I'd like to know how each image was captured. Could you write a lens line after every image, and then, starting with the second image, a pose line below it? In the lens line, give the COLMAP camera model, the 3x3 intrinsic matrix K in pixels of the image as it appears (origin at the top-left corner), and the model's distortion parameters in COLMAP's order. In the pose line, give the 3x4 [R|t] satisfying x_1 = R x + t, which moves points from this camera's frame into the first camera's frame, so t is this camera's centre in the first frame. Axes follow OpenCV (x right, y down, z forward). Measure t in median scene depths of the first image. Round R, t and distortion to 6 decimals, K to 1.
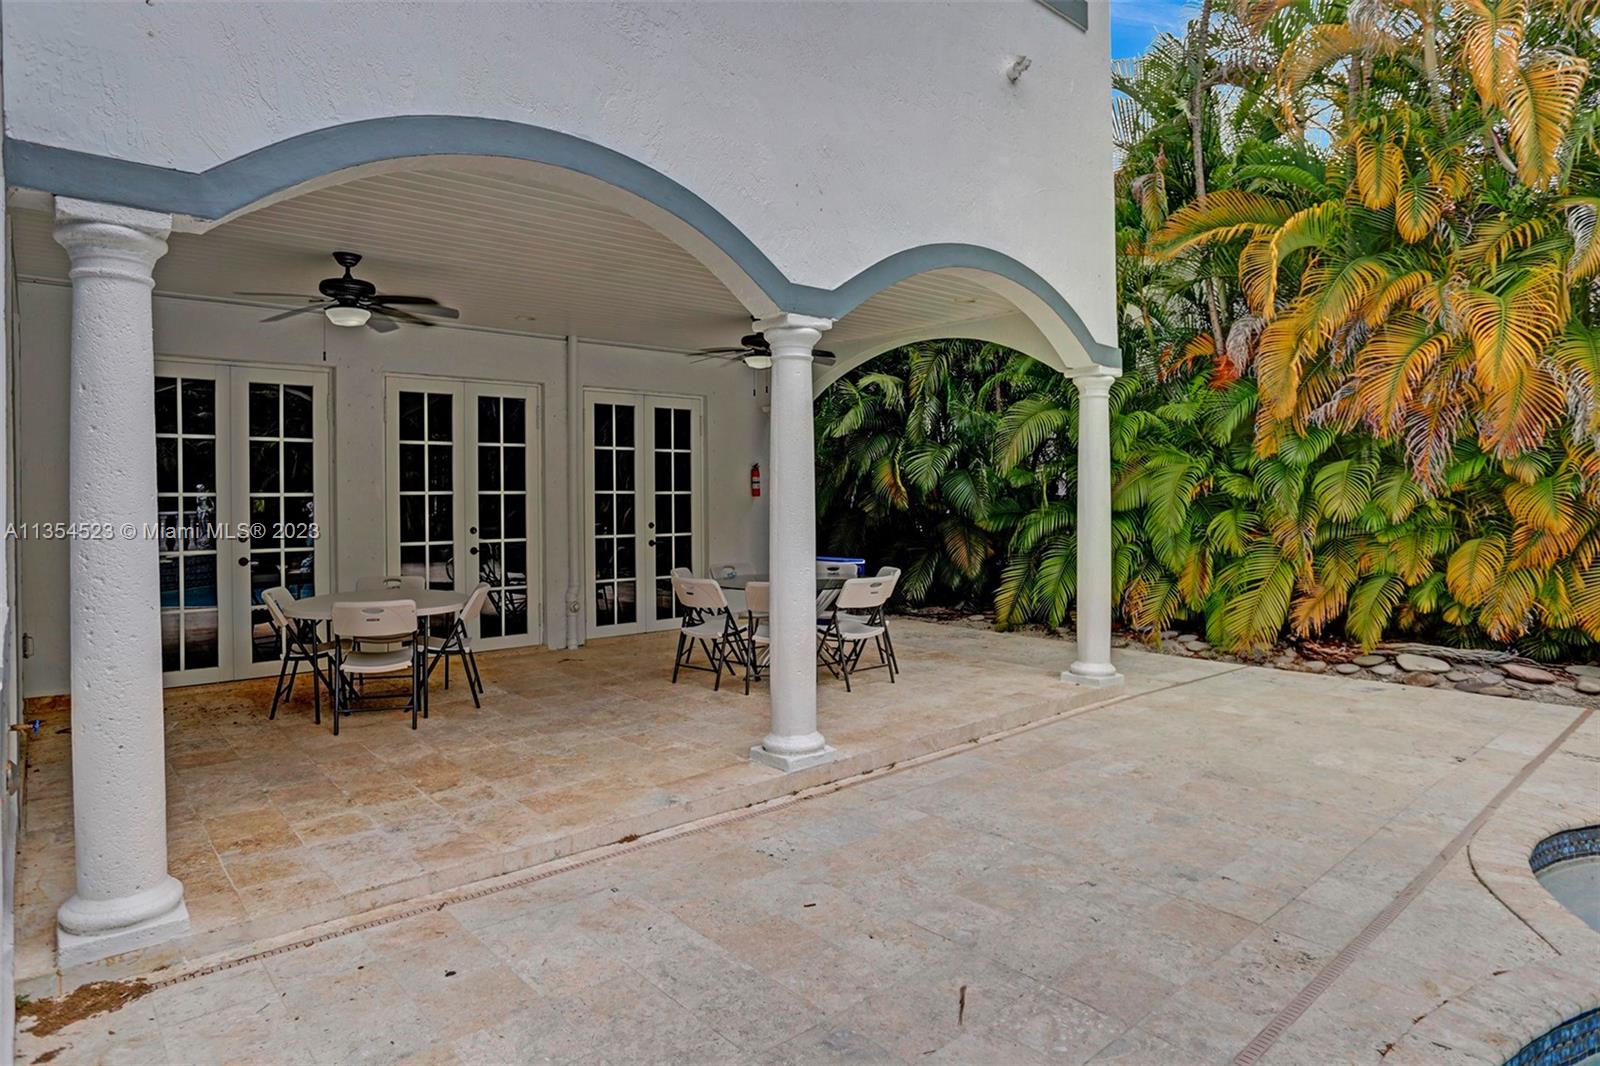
lens RADIAL K [[801.3, 0, 799.0], [0, 801.3, 501.8], [0, 0, 1]] dist [-0.049126, -0.000044]
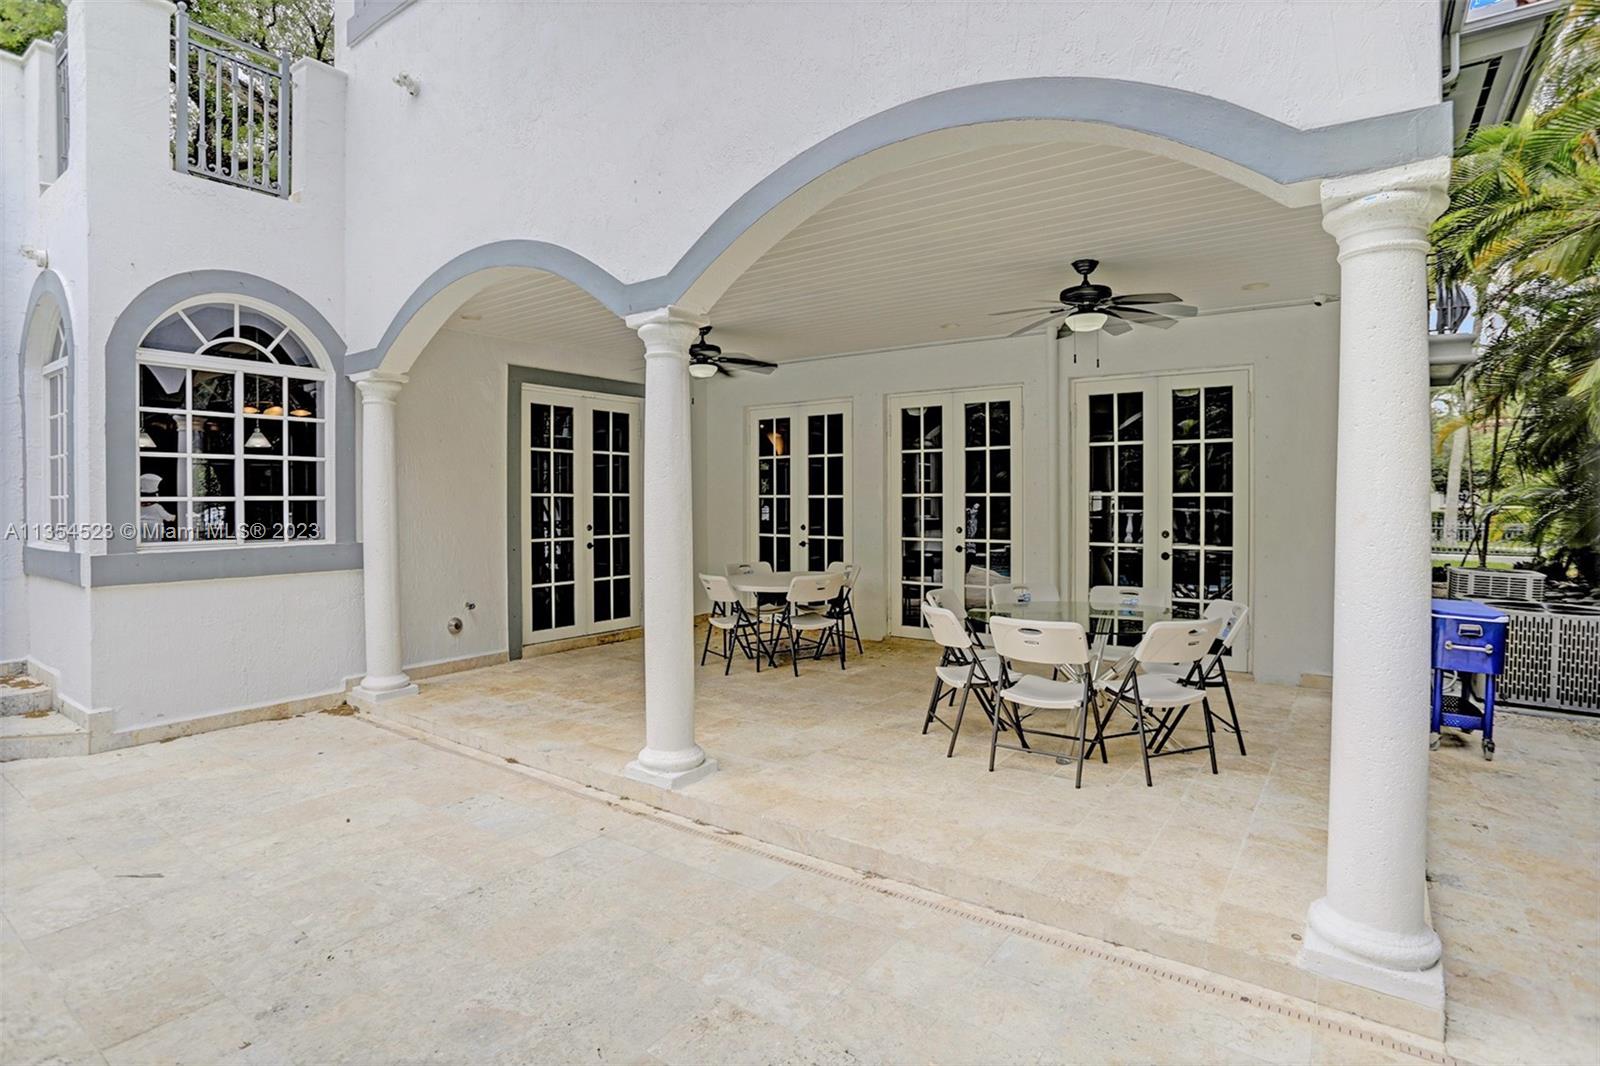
lens RADIAL K [[776.1, 0, 799.5], [0, 776.1, 510.0], [0, 0, 1]] dist [0.000983, 0.002336]
pose [[0.274649, 0.016280, -0.961407, 1.013844], [-0.001883, 0.999864, 0.016393, -0.015921], [0.961543, -0.002692, 0.274642, 0.961963]]
